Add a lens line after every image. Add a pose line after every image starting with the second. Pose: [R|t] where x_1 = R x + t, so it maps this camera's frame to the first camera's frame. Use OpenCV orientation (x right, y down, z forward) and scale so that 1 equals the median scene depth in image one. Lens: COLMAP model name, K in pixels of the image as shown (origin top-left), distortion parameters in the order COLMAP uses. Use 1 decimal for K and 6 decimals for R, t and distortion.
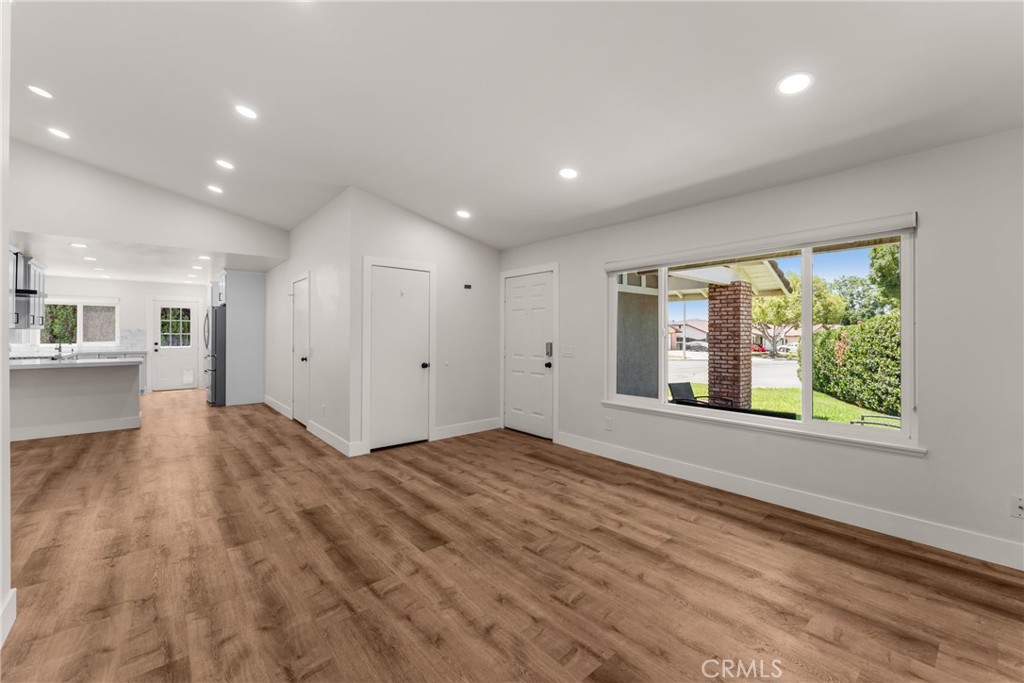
lens RADIAL K [[416.6, 0, 509.6], [0, 416.6, 332.6], [0, 0, 1]] dist [-0.001661, -0.000652]
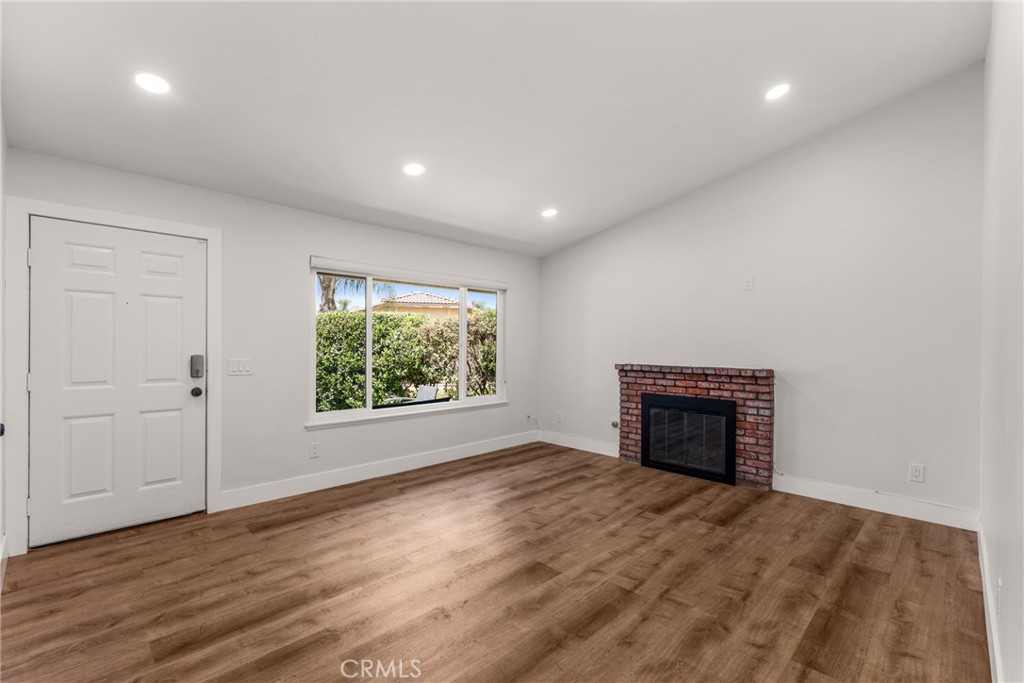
lens RADIAL K [[454.4, 0, 511.6], [0, 454.4, 350.1], [0, 0, 1]] dist [-0.003826, 0.000134]
pose [[-0.085788, -0.015631, 0.996191, -1.027934], [-0.011058, 0.999830, 0.014736, 0.002578], [-0.996252, -0.009751, -0.085946, 1.012994]]
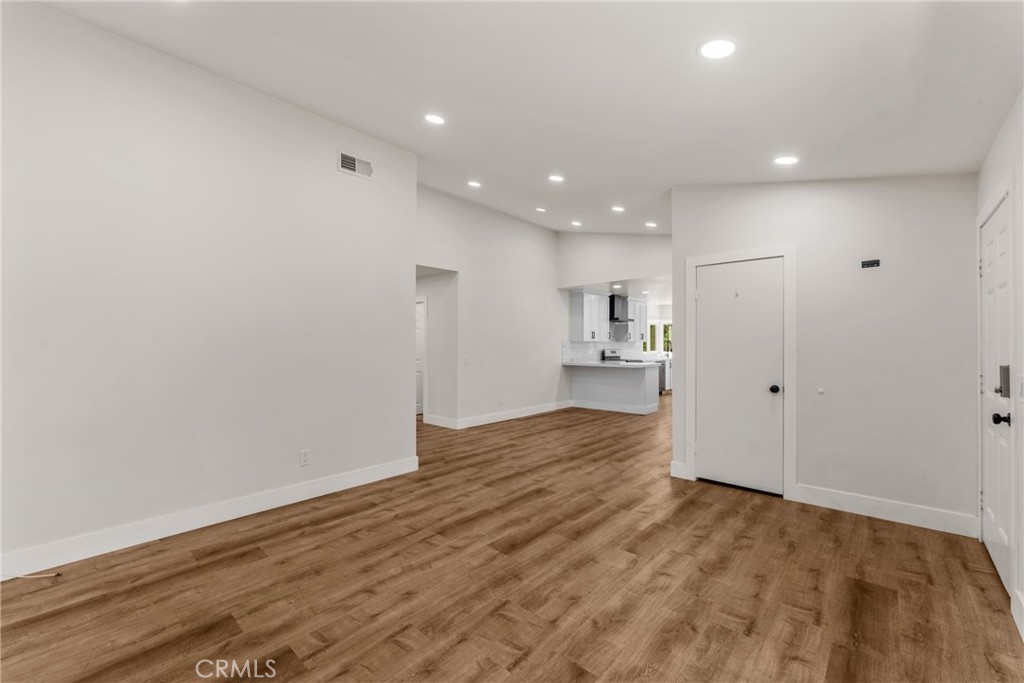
lens RADIAL K [[416.6, 0, 512.6], [0, 416.6, 337.6], [0, 0, 1]] dist [-0.001661, -0.000652]
pose [[0.133379, -0.018060, -0.990901, 0.750085], [0.005528, 0.999832, -0.017478, 0.000785], [0.991050, -0.003147, 0.133456, 0.773026]]
